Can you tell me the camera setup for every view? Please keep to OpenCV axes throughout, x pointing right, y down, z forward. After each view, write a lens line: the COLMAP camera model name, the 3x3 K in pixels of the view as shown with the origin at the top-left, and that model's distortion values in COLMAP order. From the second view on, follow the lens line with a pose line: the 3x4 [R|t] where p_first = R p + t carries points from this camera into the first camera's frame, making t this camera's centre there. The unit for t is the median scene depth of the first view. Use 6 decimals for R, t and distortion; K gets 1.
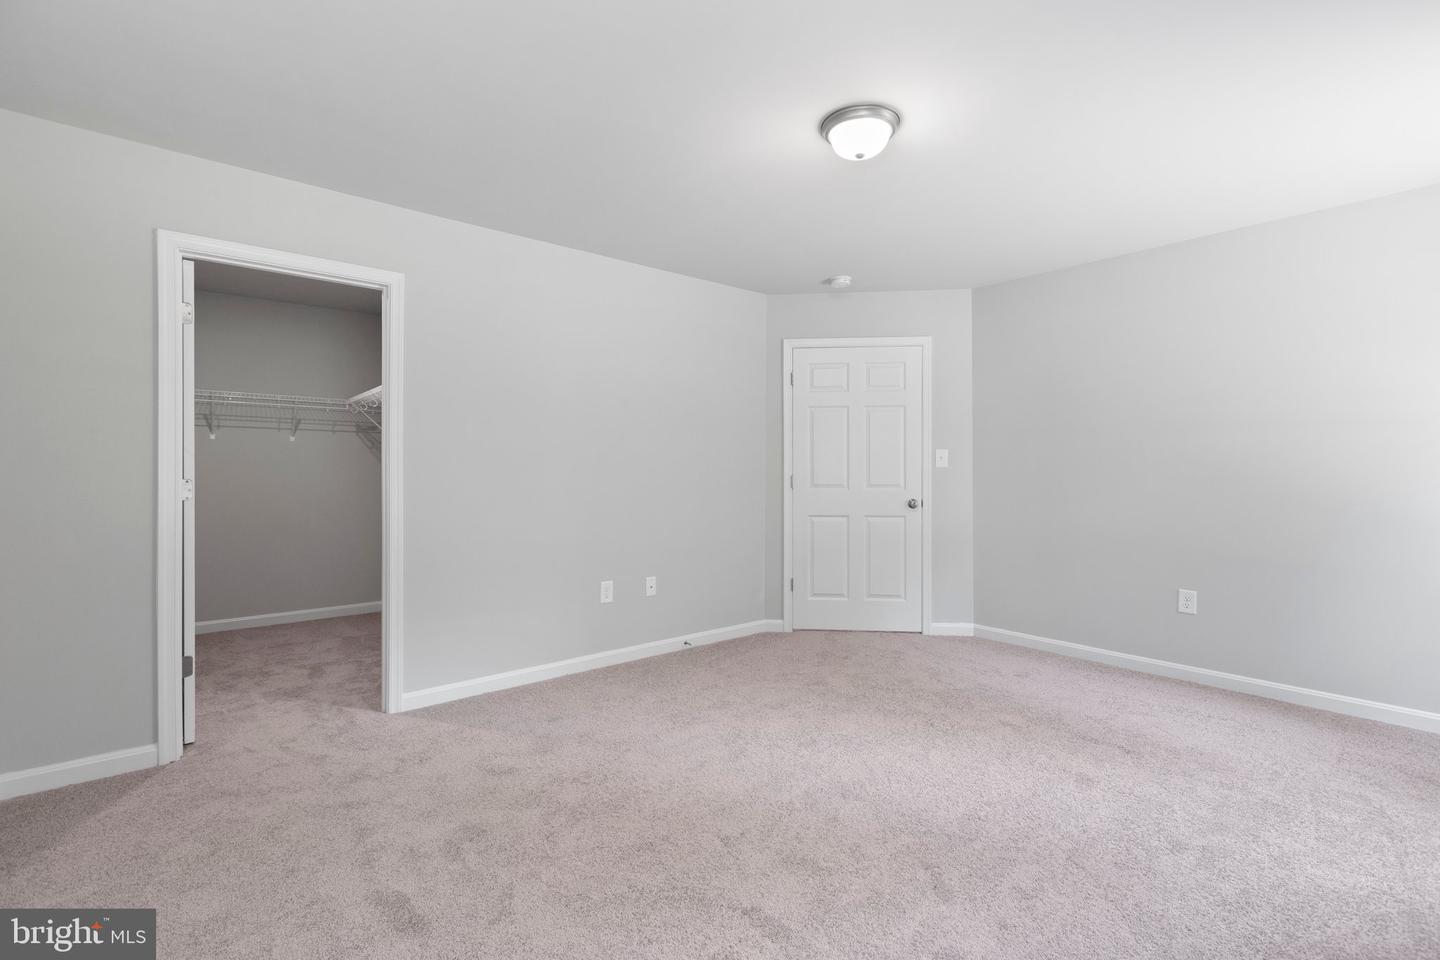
lens RADIAL K [[636.5, 0, 720.0], [0, 636.5, 480.0], [0, 0, 1]] dist [0.000923, -0.000313]
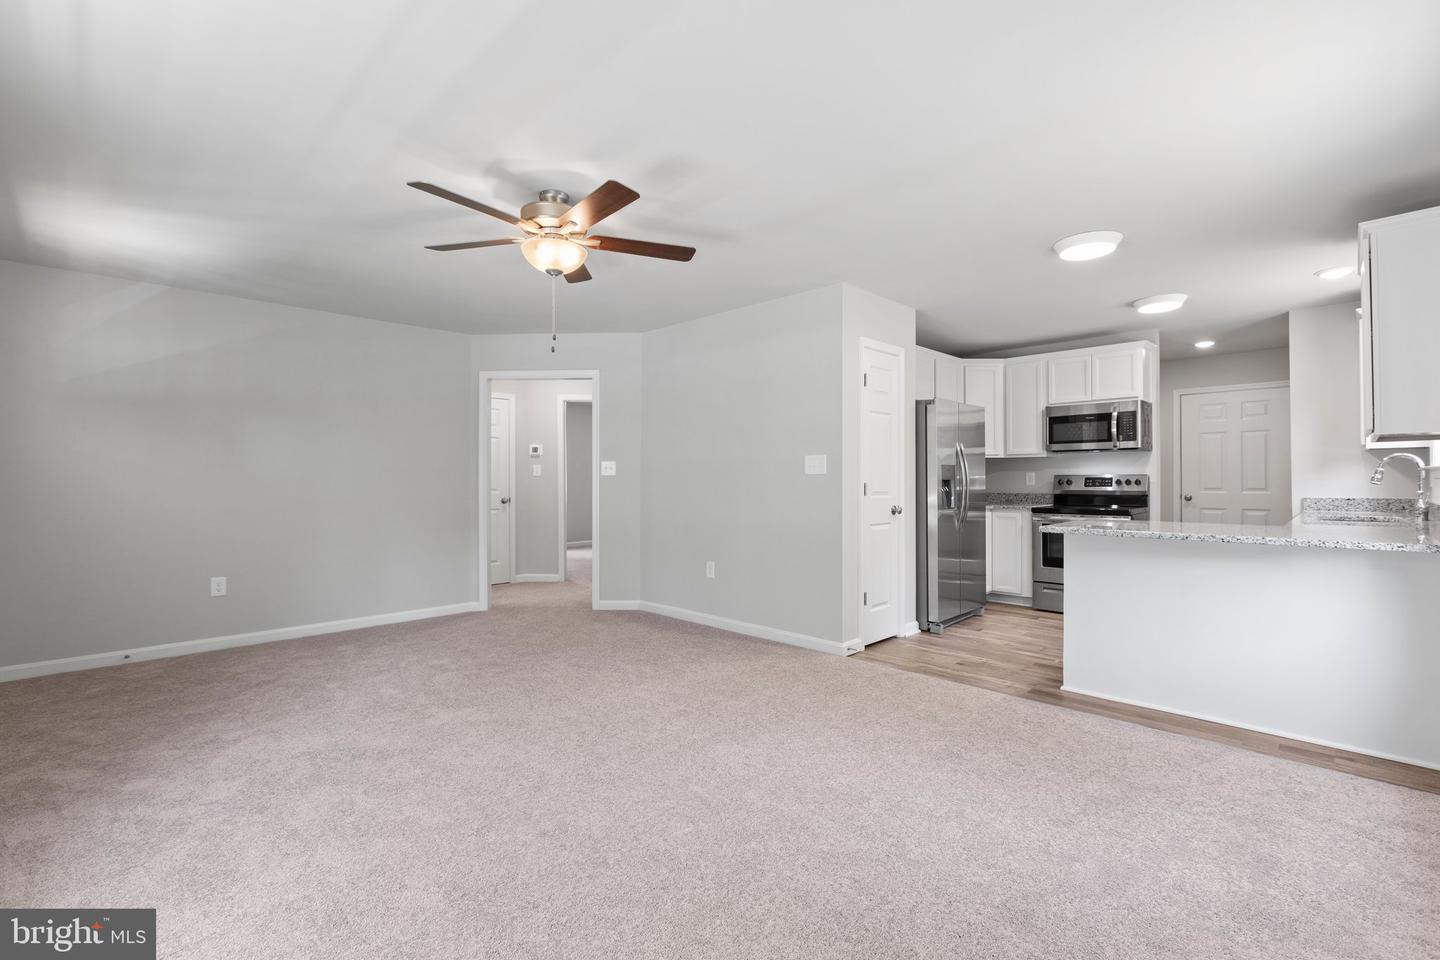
lens RADIAL K [[636.5, 0, 720.0], [0, 636.5, 480.0], [0, 0, 1]] dist [0.000923, -0.000313]
pose [[0.601032, -0.010967, -0.799150, 1.398610], [-0.002138, 0.999880, -0.015330, 0.011799], [0.799222, 0.010923, 0.600936, 0.310099]]
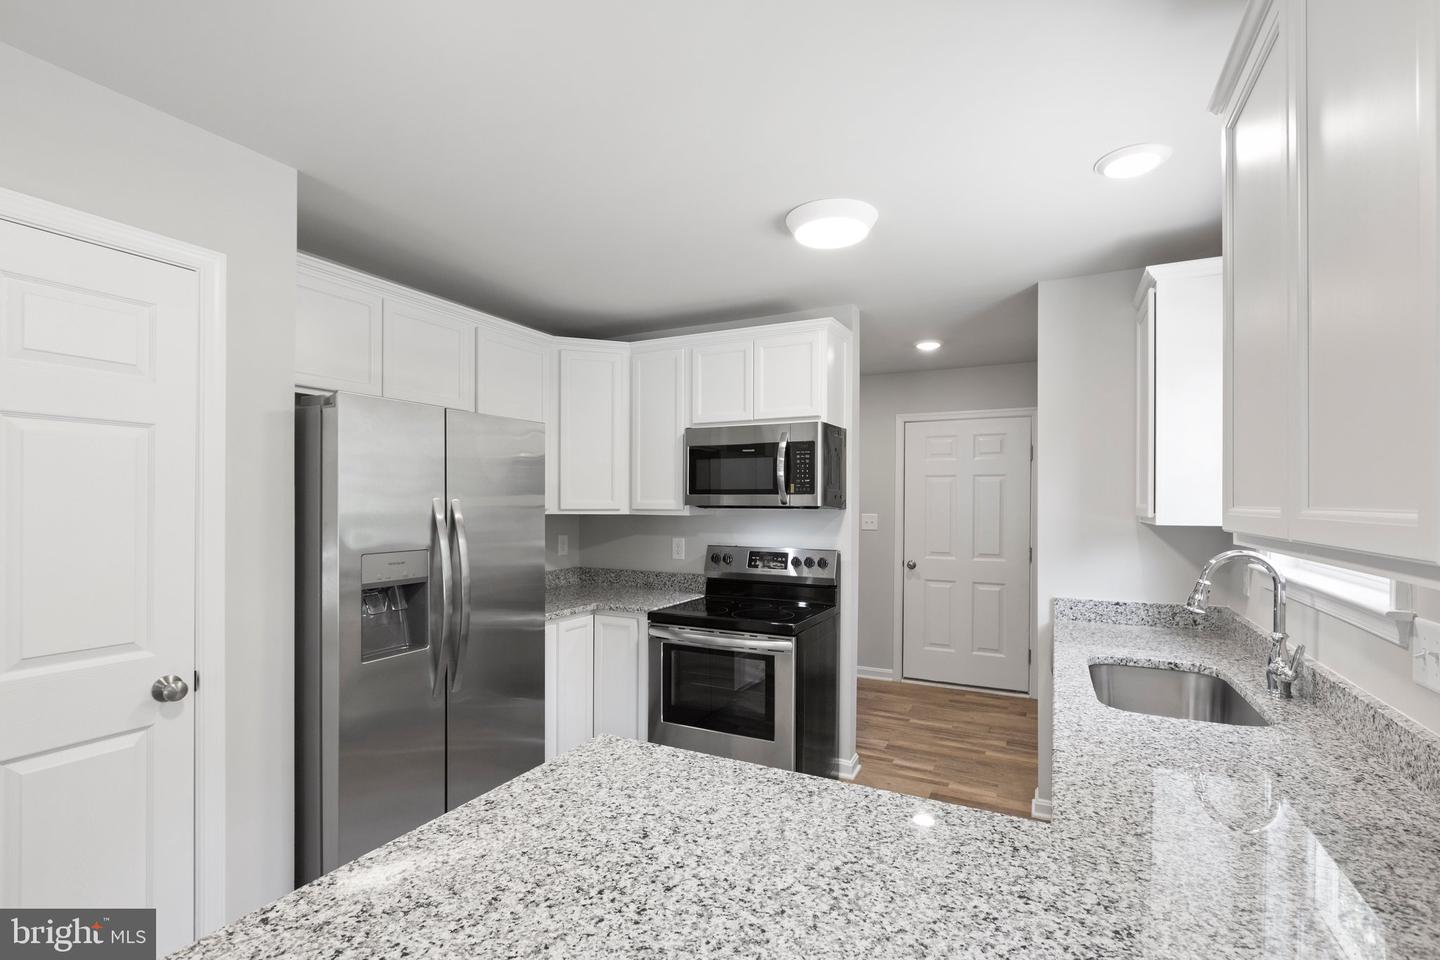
lens RADIAL K [[659.1, 0, 727.2], [0, 659.1, 505.8], [0, 0, 1]] dist [-0.000445, -0.000006]
pose [[0.821596, -0.001988, -0.570066, 1.165171], [-0.005068, 0.999929, -0.010791, -0.093140], [0.570047, 0.011755, 0.821528, 1.336939]]
